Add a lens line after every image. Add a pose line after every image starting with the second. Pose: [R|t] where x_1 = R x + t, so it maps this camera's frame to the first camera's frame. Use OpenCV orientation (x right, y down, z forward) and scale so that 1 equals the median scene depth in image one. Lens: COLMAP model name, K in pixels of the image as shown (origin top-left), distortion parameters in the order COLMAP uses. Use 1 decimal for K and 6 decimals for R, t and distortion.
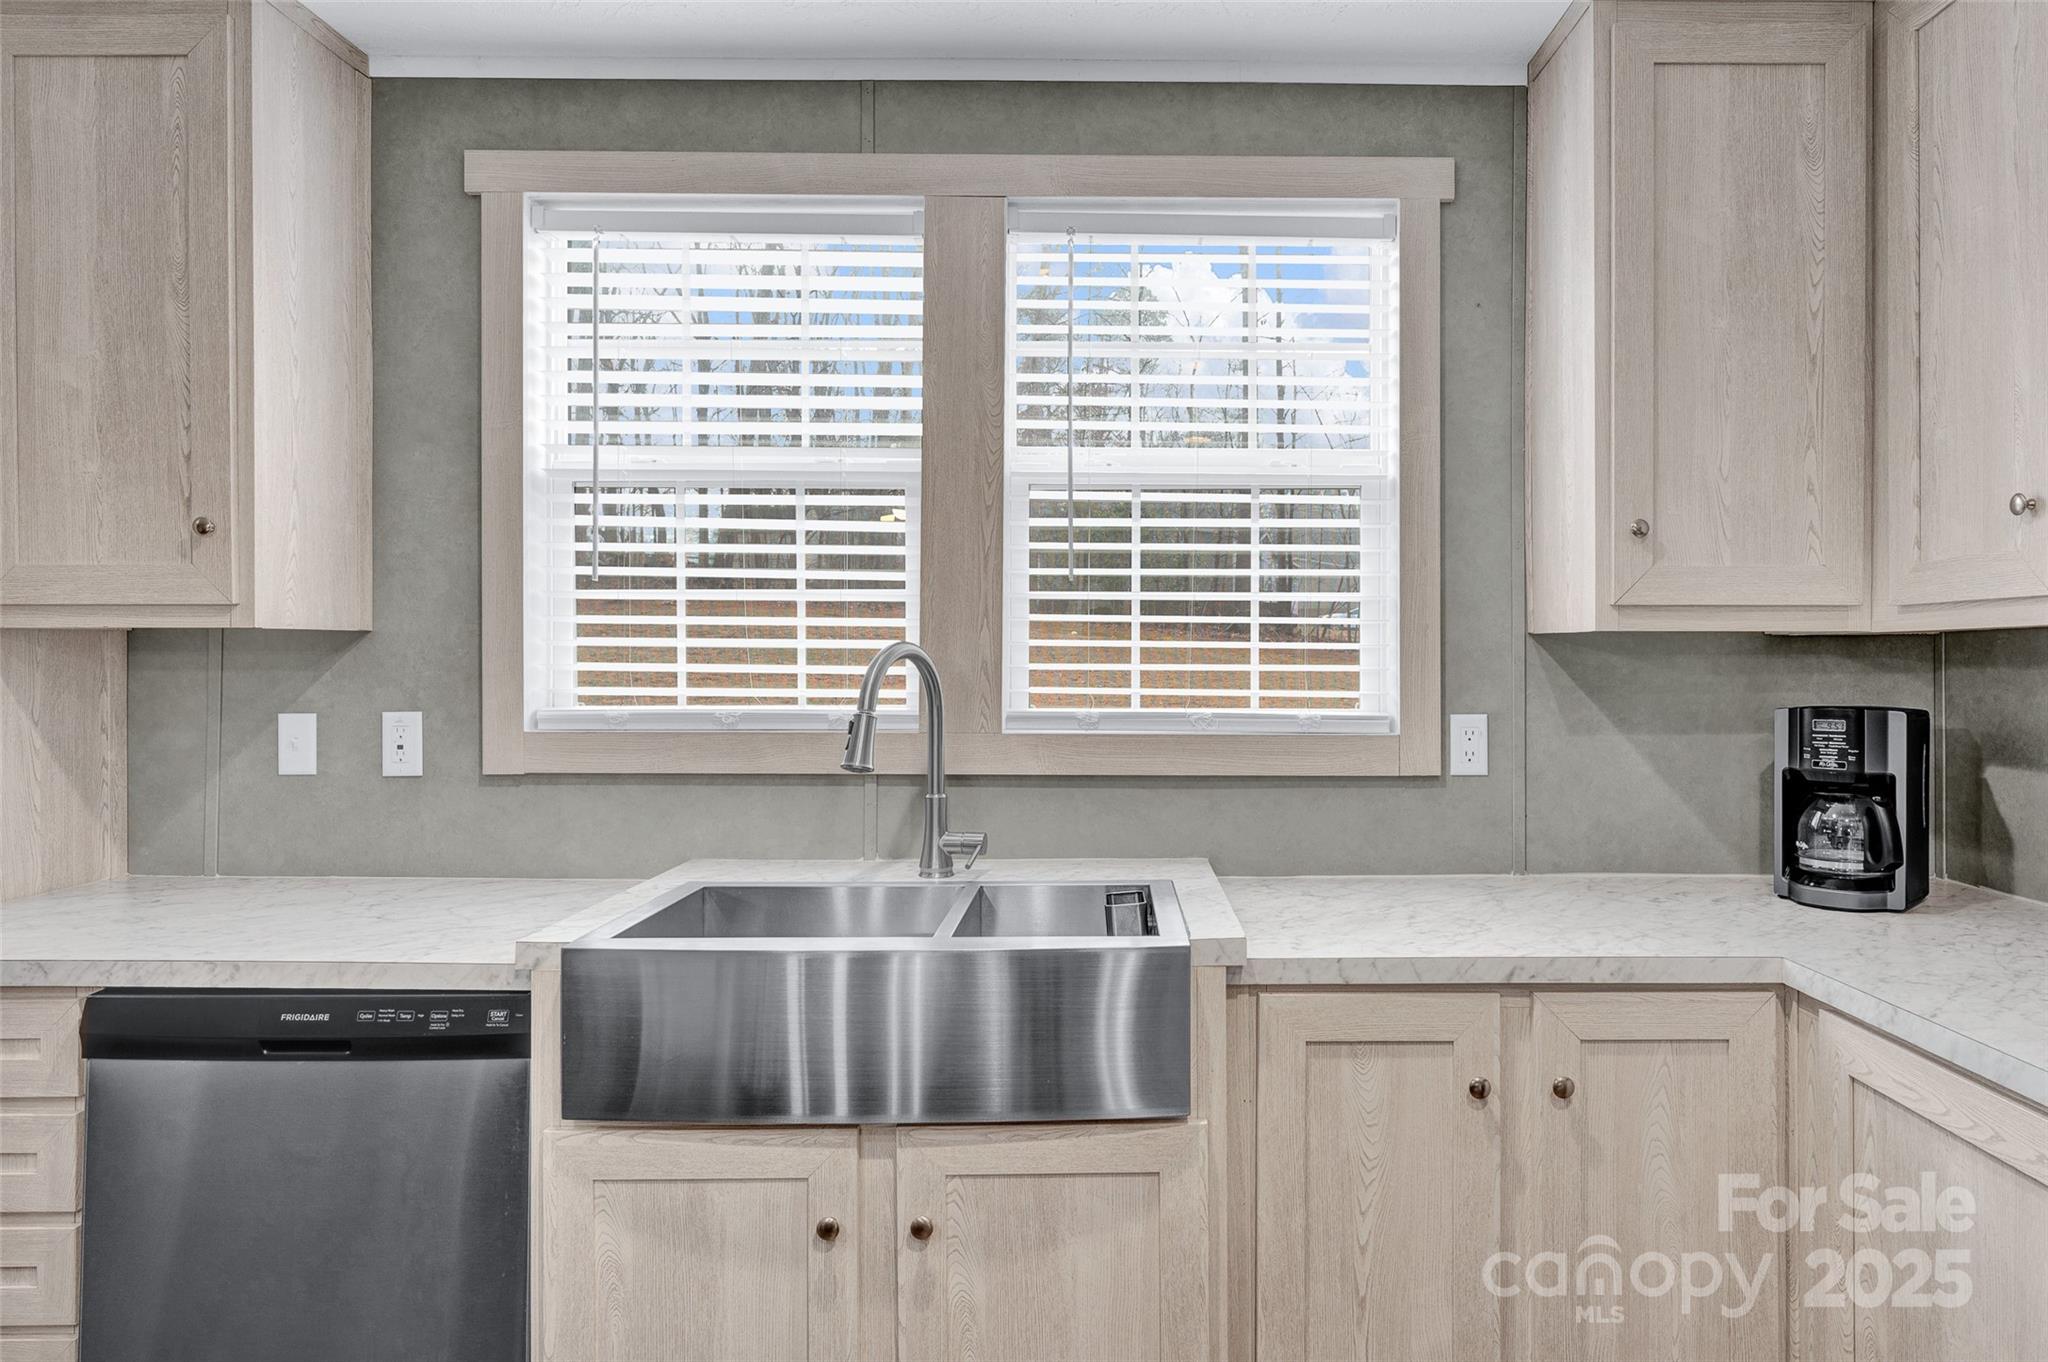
lens RADIAL K [[1298.3, 0, 1024.5], [0, 1298.3, 660.2], [0, 0, 1]] dist [0.001672, -0.000881]
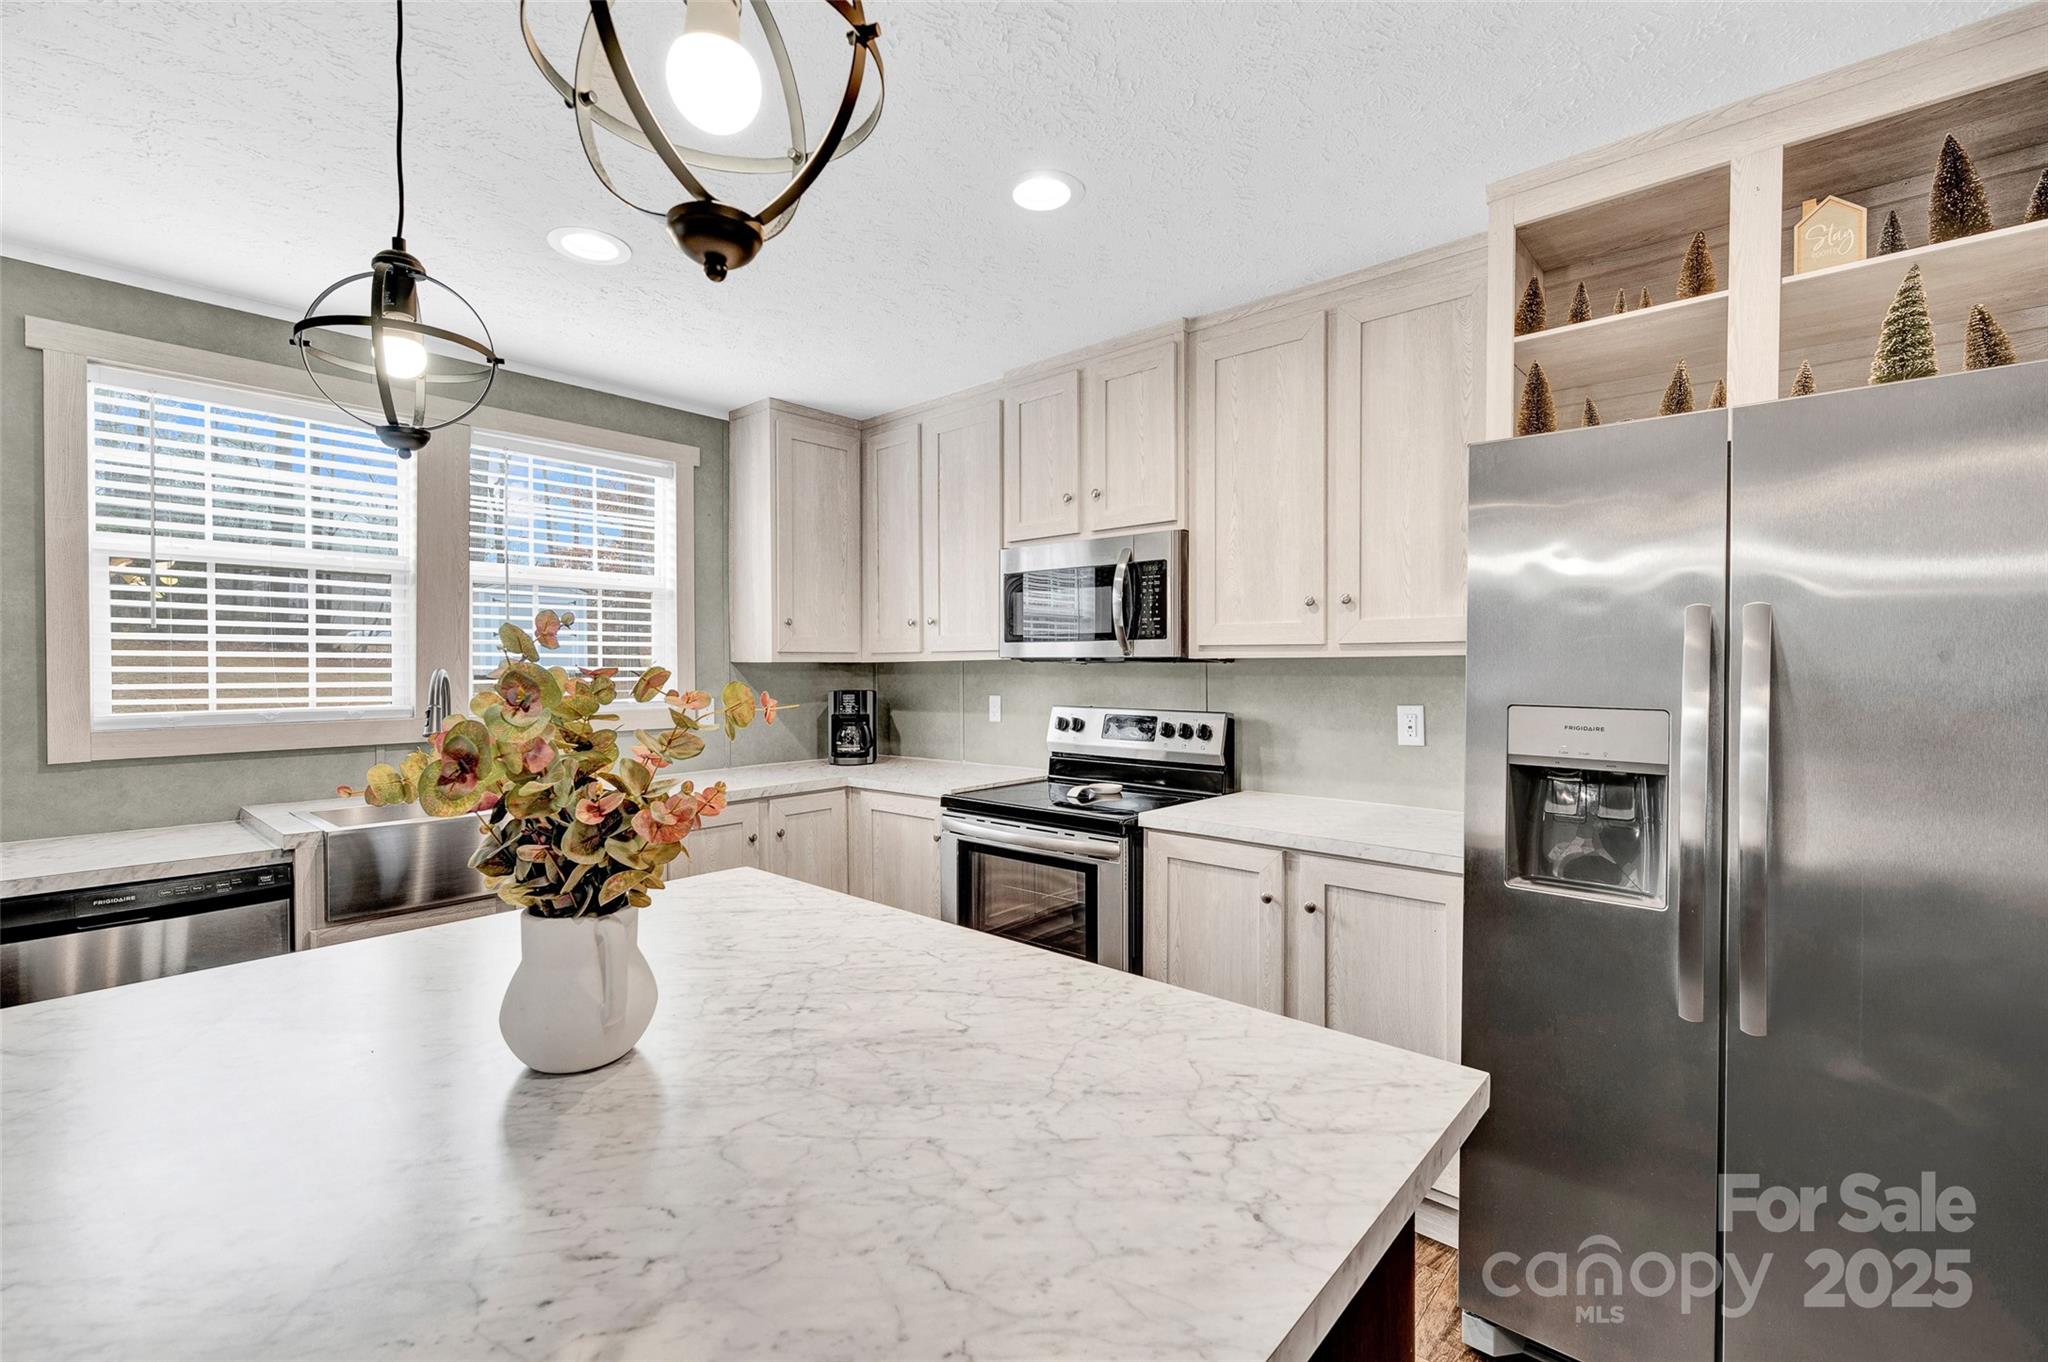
lens RADIAL K [[886.4, 0, 1028.7], [0, 886.4, 670.2], [0, 0, 1]] dist [0.002142, -0.000061]
pose [[0.668817, -0.010008, 0.743359, -0.473119], [0.006962, 0.999950, 0.007199, -0.015016], [-0.743394, 0.000361, 0.668853, -0.480191]]
